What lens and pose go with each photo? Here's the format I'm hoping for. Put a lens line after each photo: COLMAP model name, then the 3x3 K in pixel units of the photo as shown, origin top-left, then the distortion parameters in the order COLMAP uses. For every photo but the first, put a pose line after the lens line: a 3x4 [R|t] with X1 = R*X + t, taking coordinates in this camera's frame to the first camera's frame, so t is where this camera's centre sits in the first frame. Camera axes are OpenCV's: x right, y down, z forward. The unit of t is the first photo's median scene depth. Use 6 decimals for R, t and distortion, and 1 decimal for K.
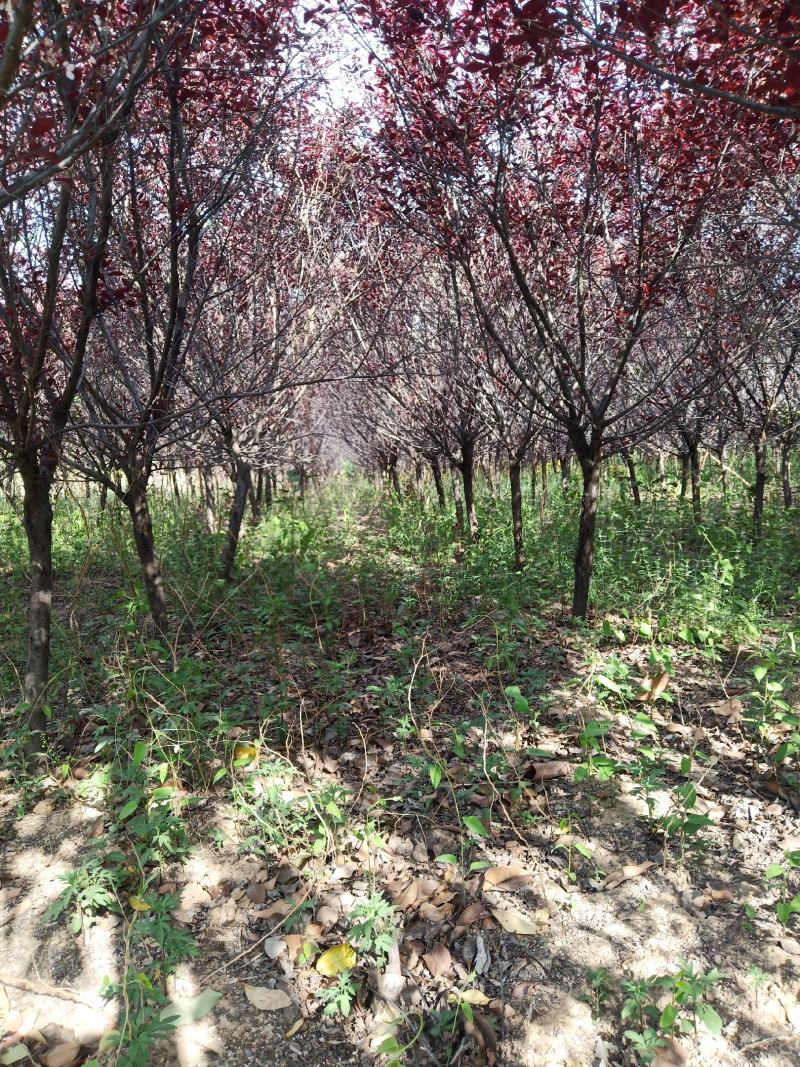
lens RADIAL K [[816.5, 0, 400.9], [0, 816.5, 532.9], [0, 0, 1]] dist [0.009855, 0.004900]
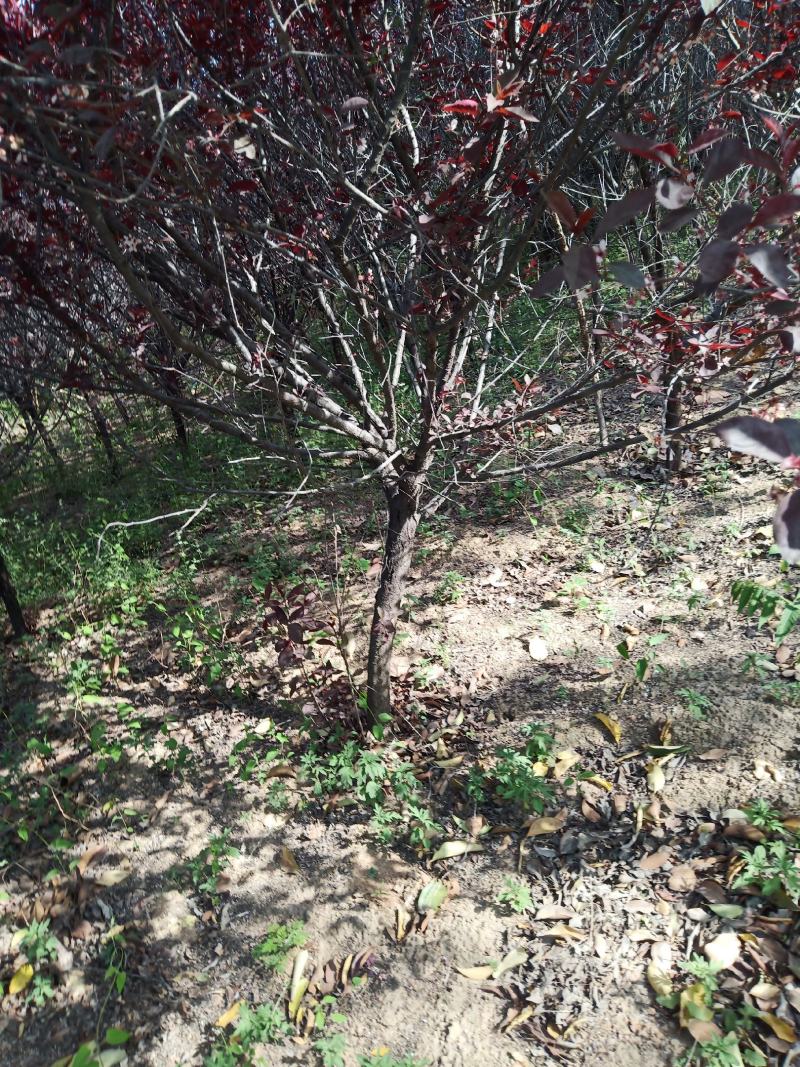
lens RADIAL K [[816.5, 0, 400.7], [0, 816.5, 534.0], [0, 0, 1]] dist [0.009855, 0.004900]
pose [[0.677592, -0.396604, 0.619334, -0.181283], [0.301092, 0.917919, 0.258395, -0.341840], [-0.670979, 0.011390, 0.741389, -0.504920]]
